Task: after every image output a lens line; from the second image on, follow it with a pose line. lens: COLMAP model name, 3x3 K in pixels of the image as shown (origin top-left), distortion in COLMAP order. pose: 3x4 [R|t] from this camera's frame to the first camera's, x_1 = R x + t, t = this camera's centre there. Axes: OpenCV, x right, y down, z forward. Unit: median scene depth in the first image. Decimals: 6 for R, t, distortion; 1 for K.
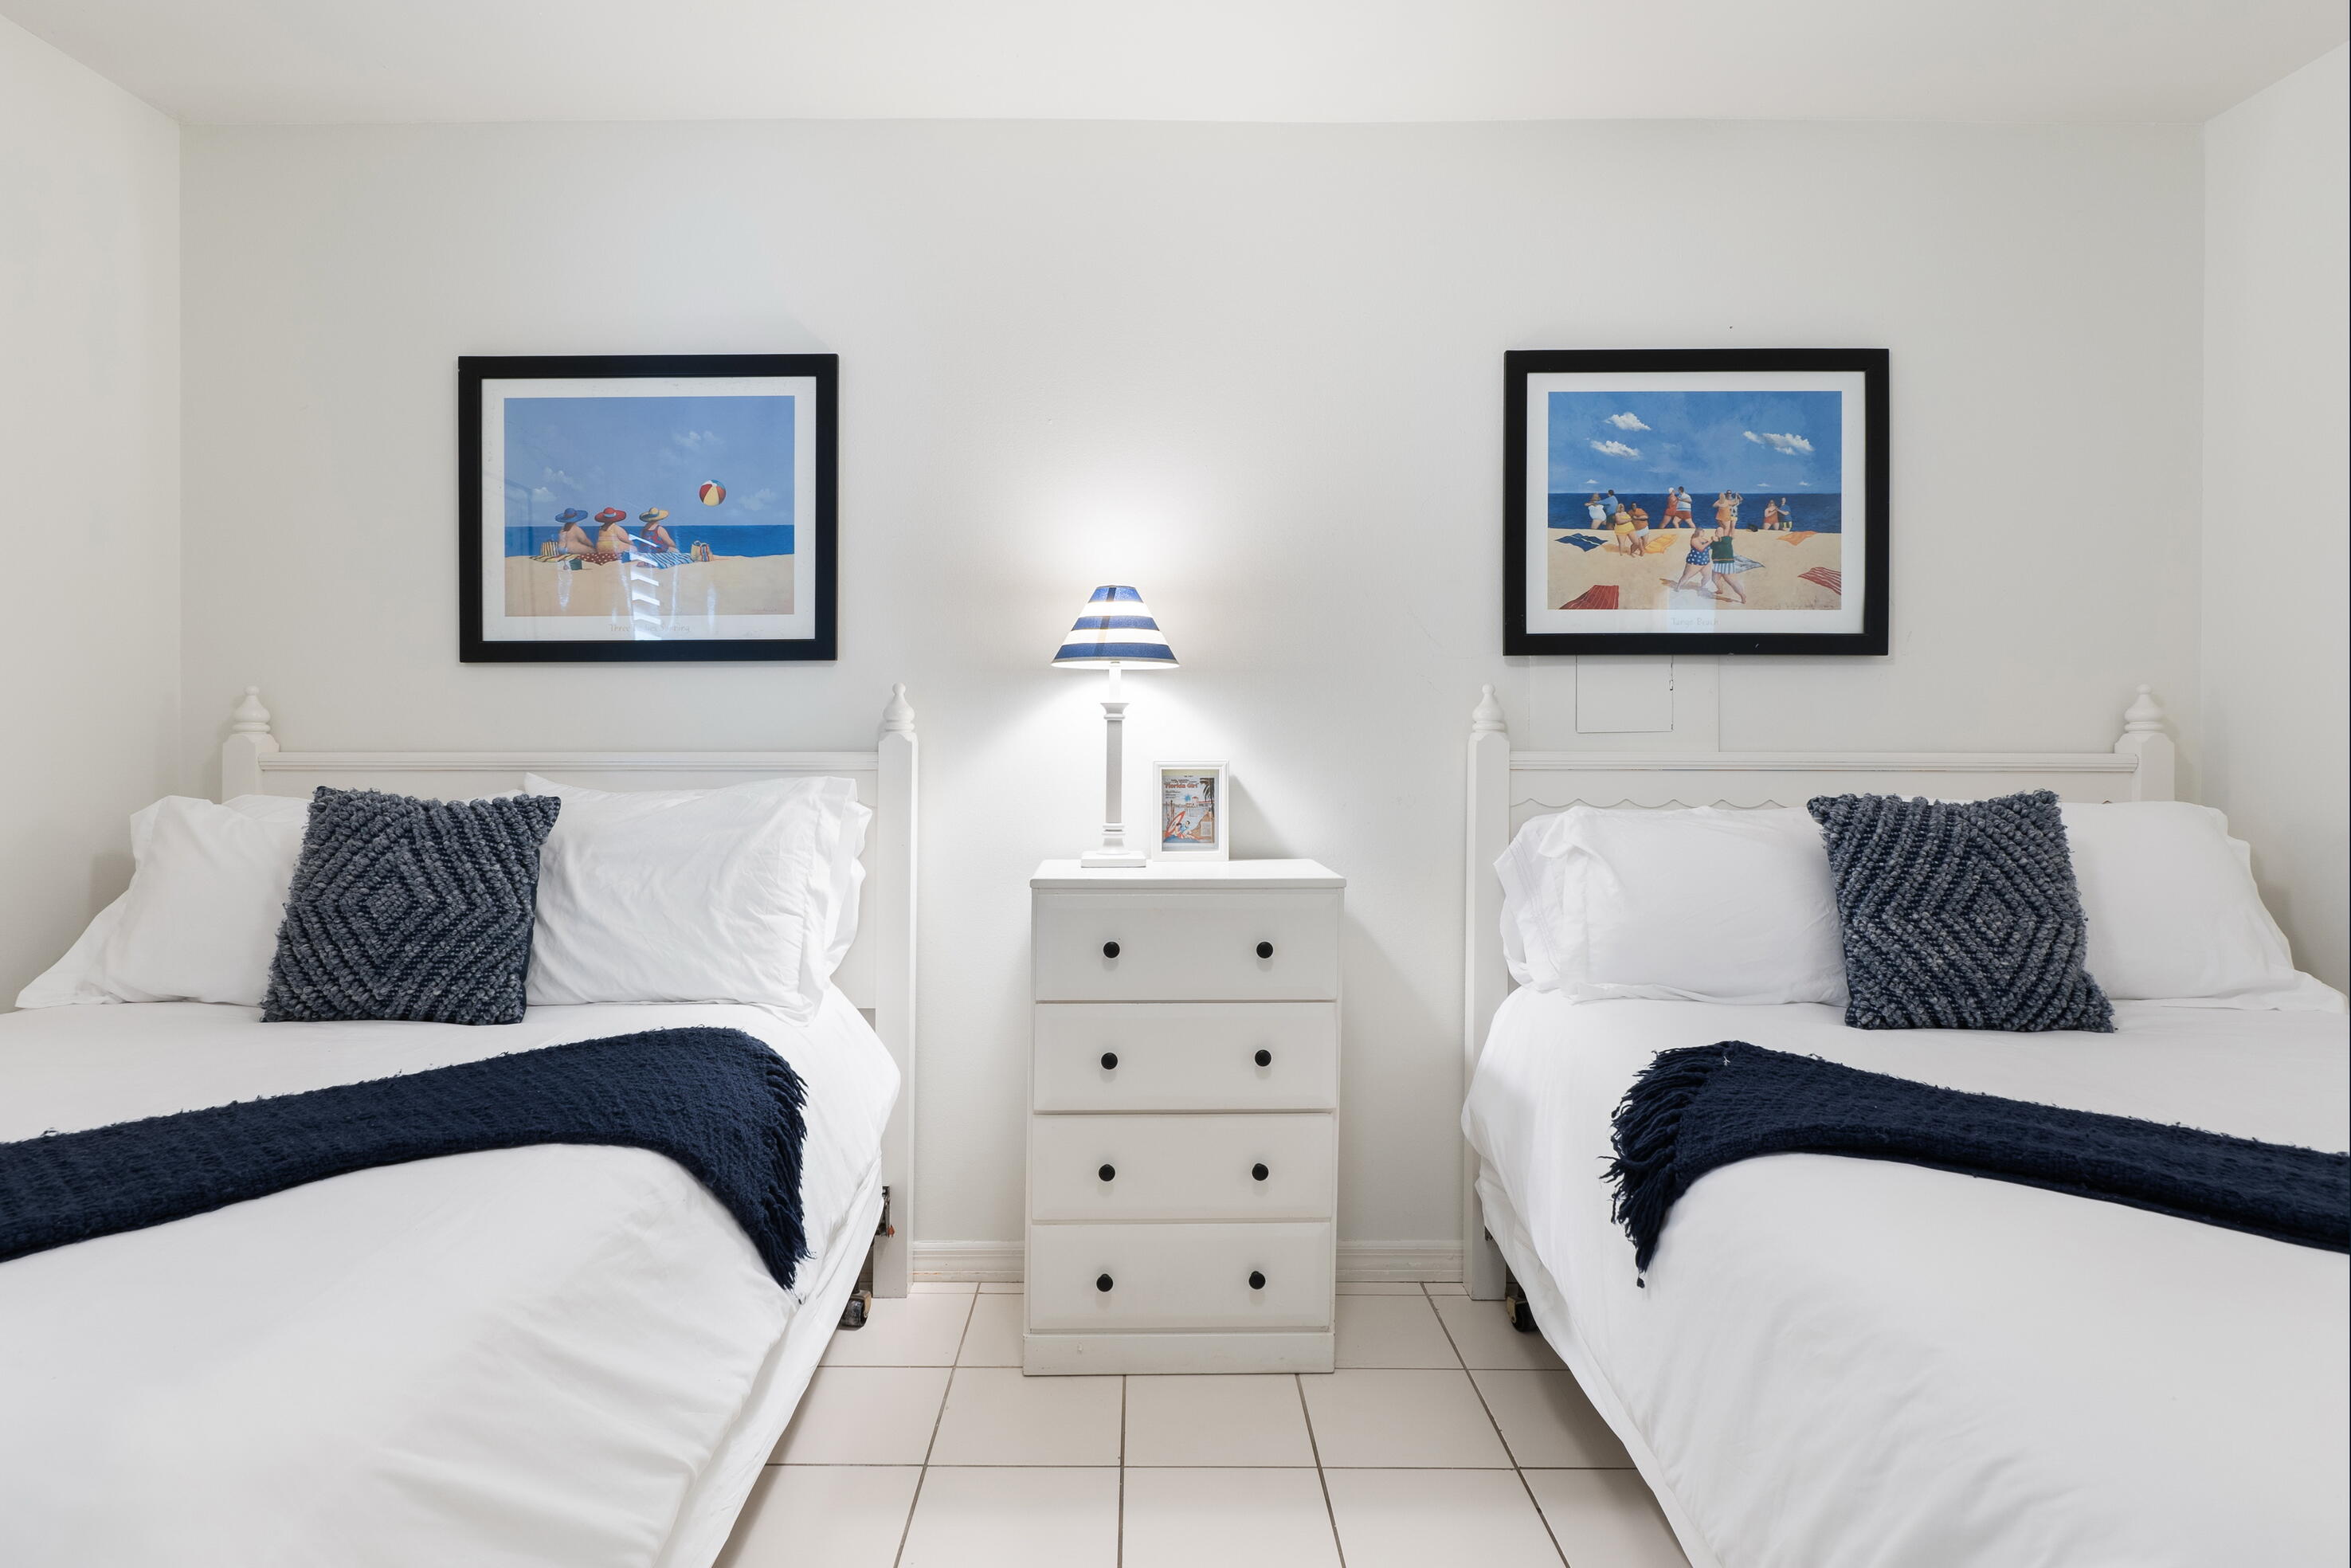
lens RADIAL K [[1185.4, 0, 1099.3], [0, 1185.4, 767.7], [0, 0, 1]] dist [-0.000833, 0.000122]
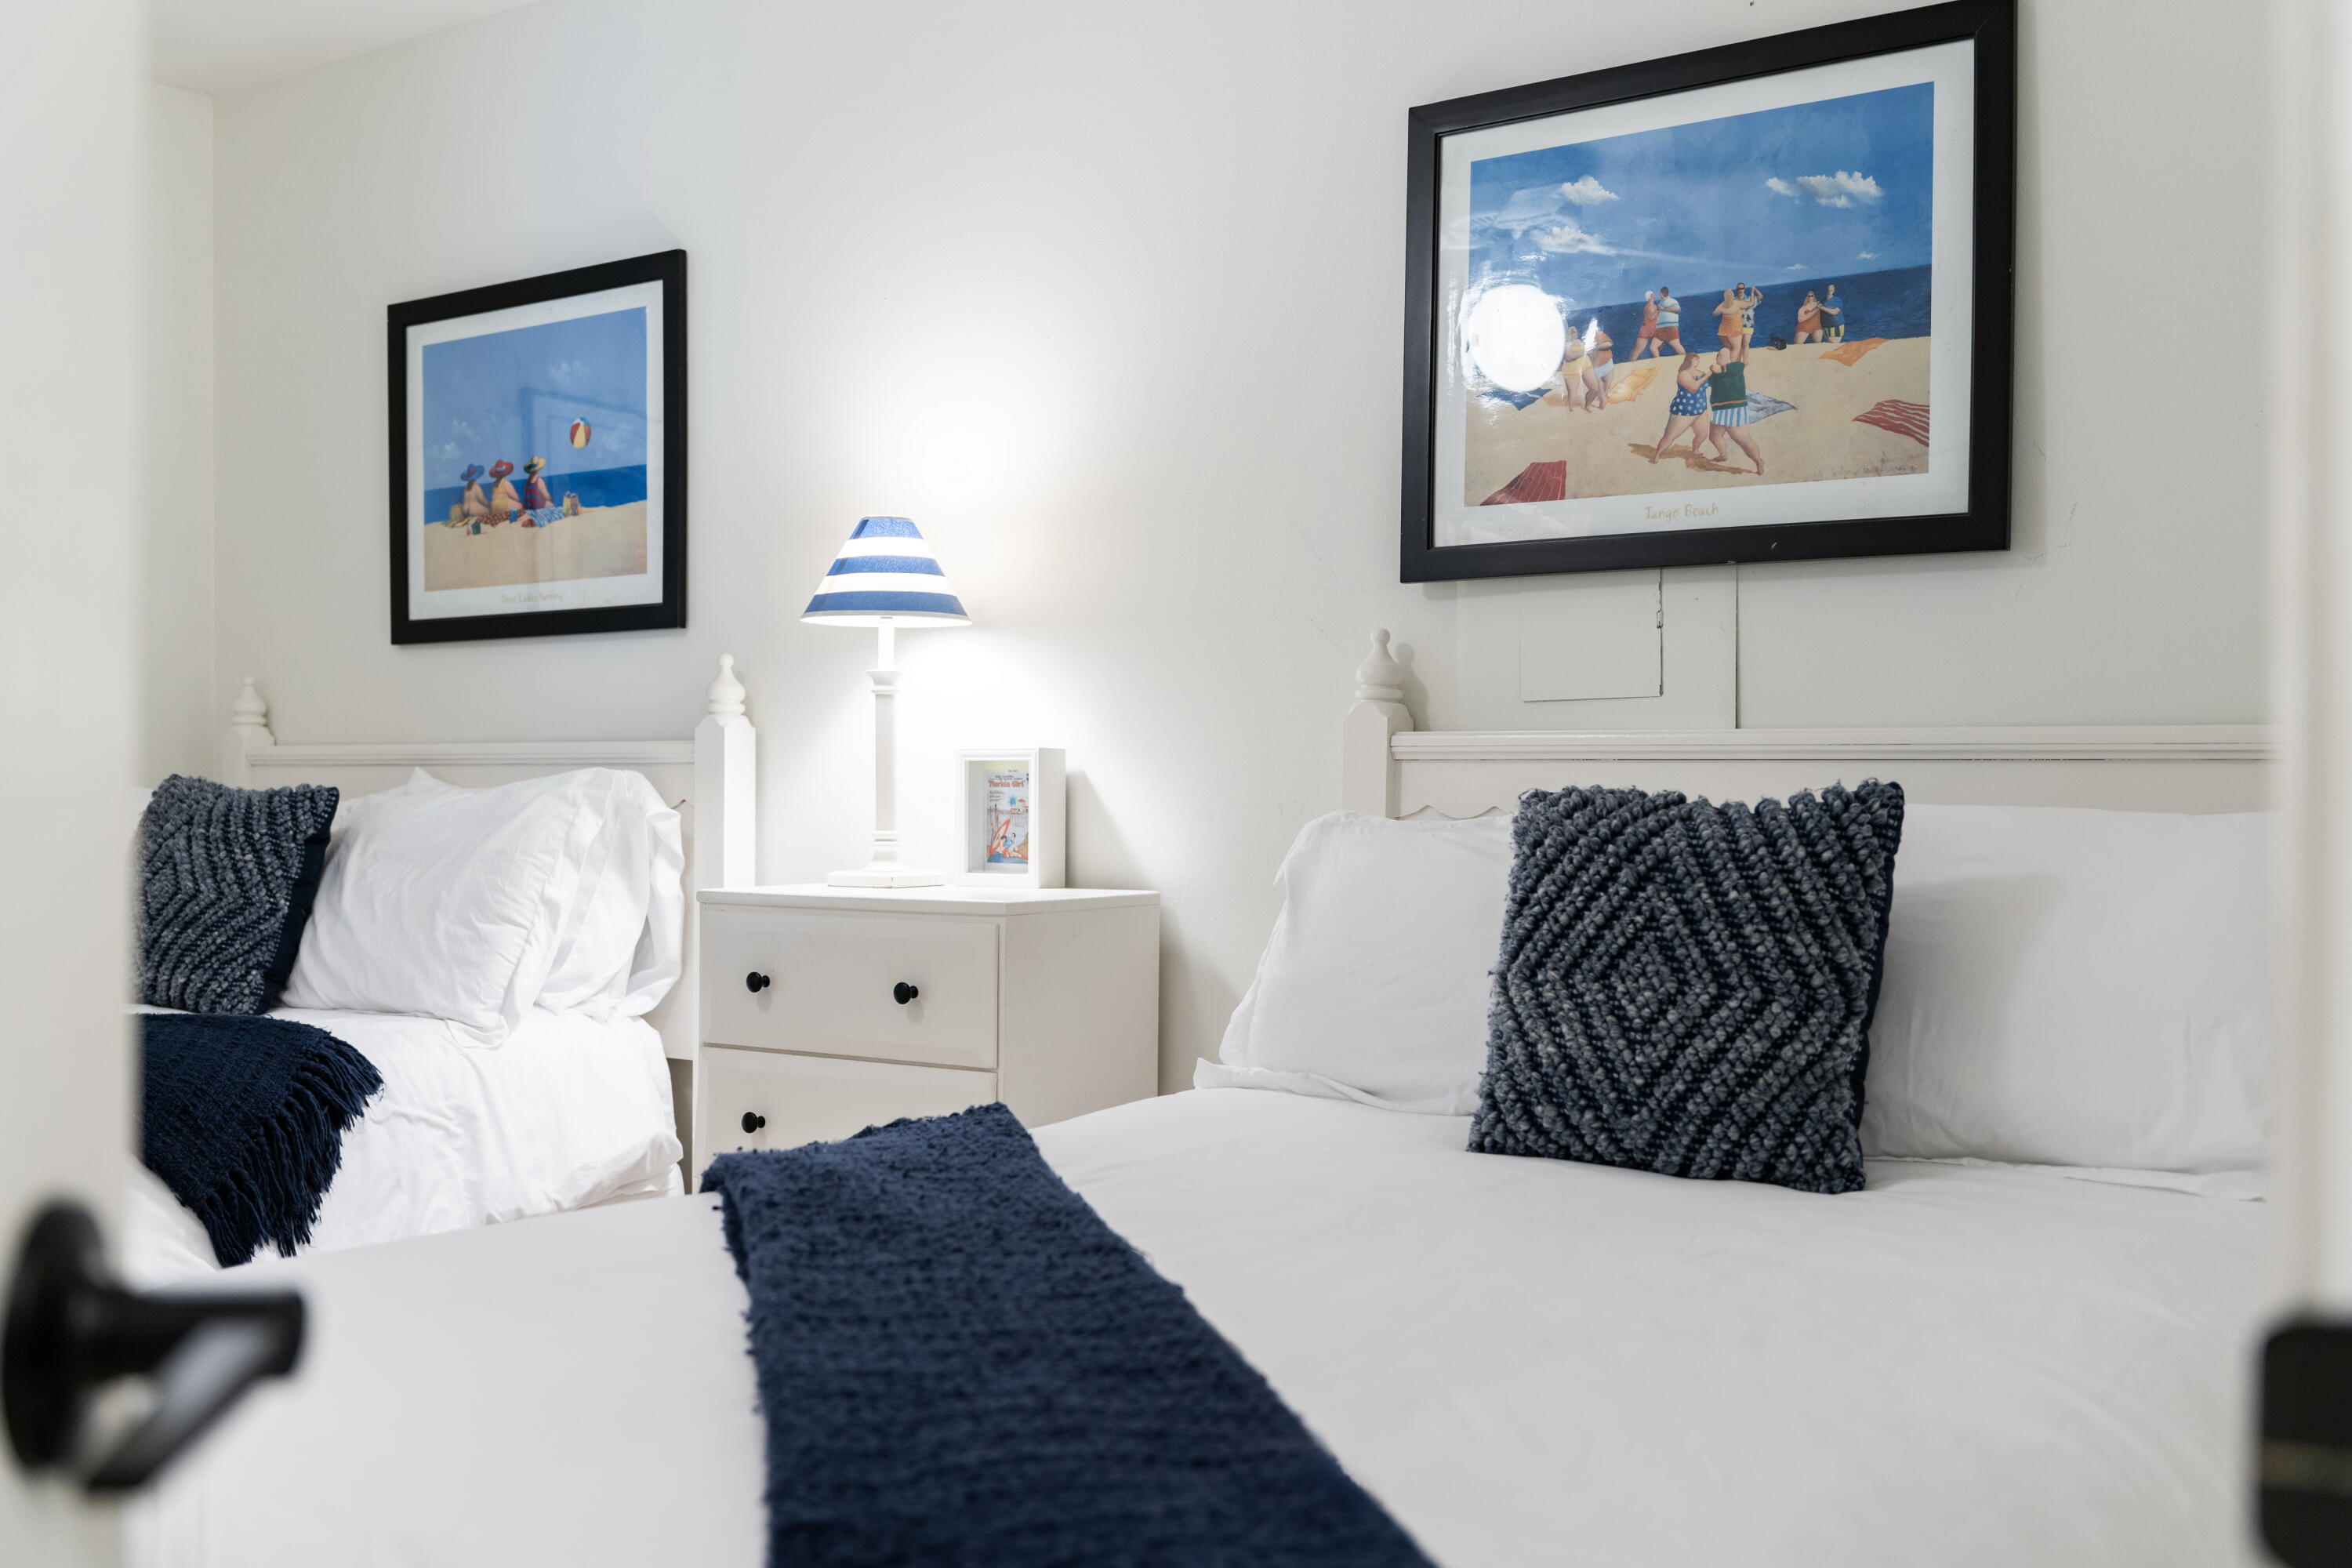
lens RADIAL K [[2237.0, 0, 1129.4], [0, 2237.0, 777.1], [0, 0, 1]] dist [0.012863, 0.000000]
pose [[0.824474, 0.001611, -0.565897, 0.911477], [-0.010682, 0.999862, -0.012716, 0.027729], [0.565798, 0.016528, 0.824378, -0.082520]]
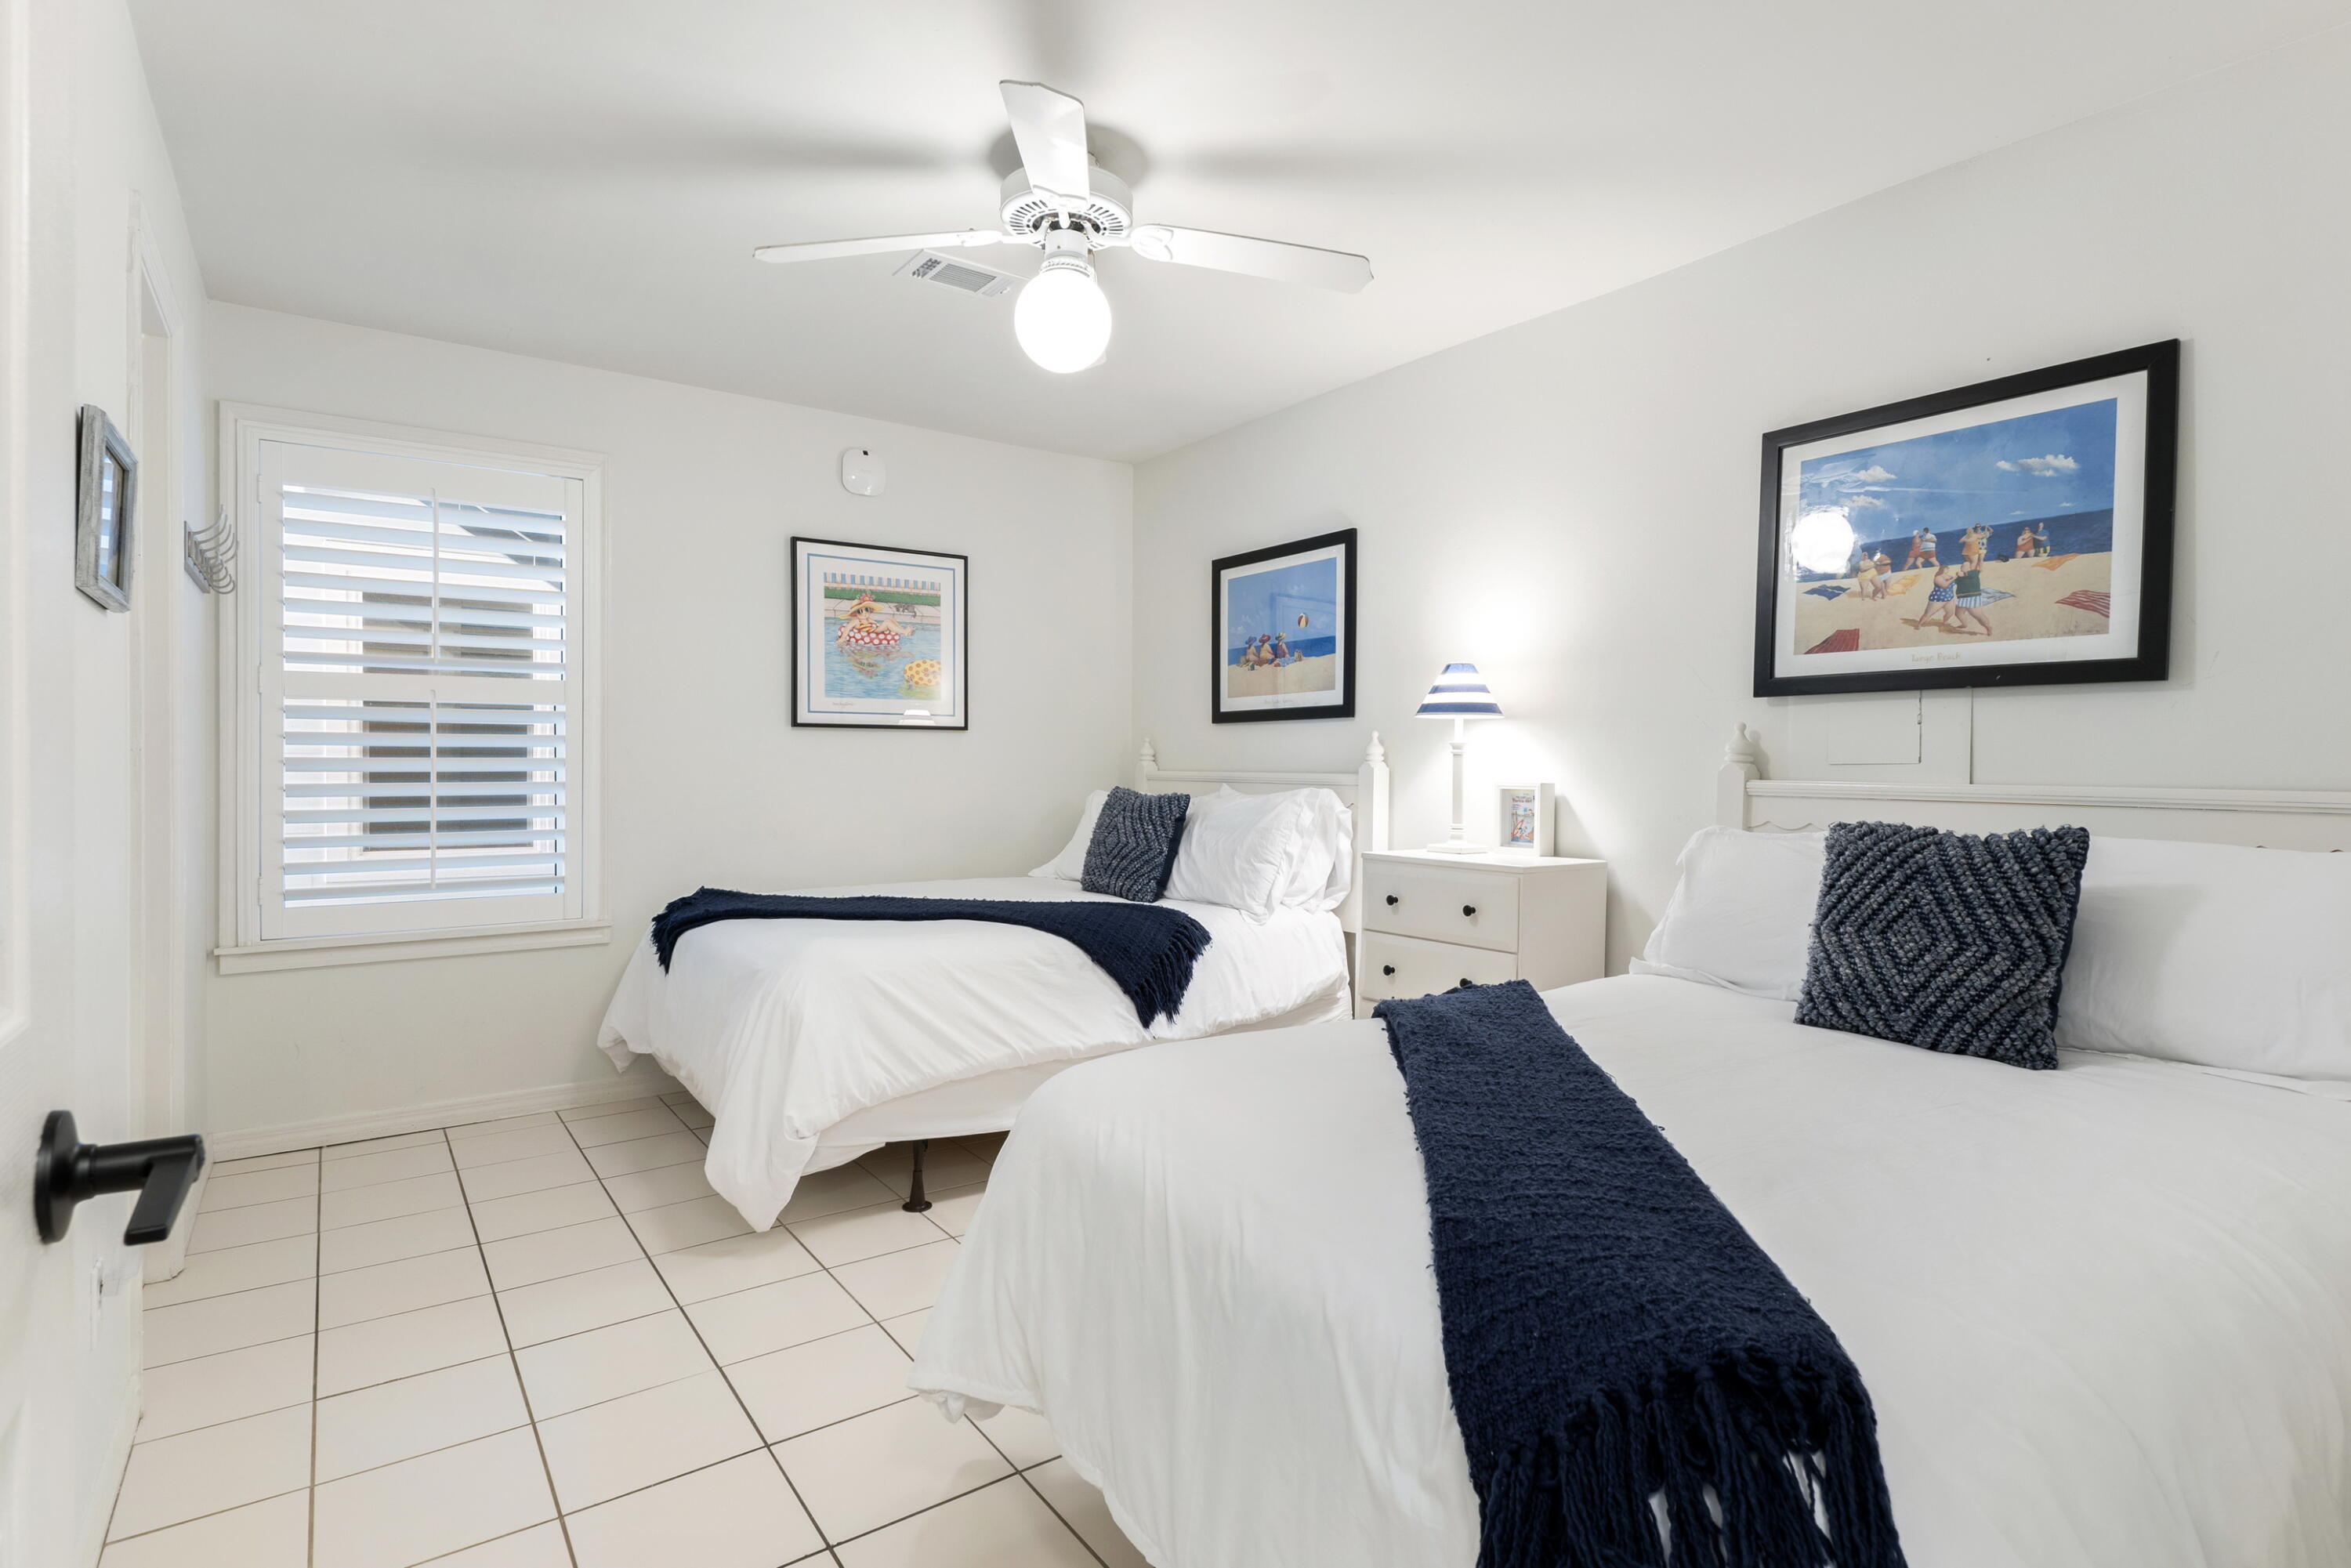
lens RADIAL K [[1146.2, 0, 1184.5], [0, 1146.2, 782.4], [0, 0, 1]] dist [0.001954, 0.001407]
pose [[0.598184, 0.017951, -0.801158, 0.913703], [-0.022495, 0.999731, 0.005604, -0.005386], [0.801043, 0.014670, 0.598427, -0.117705]]
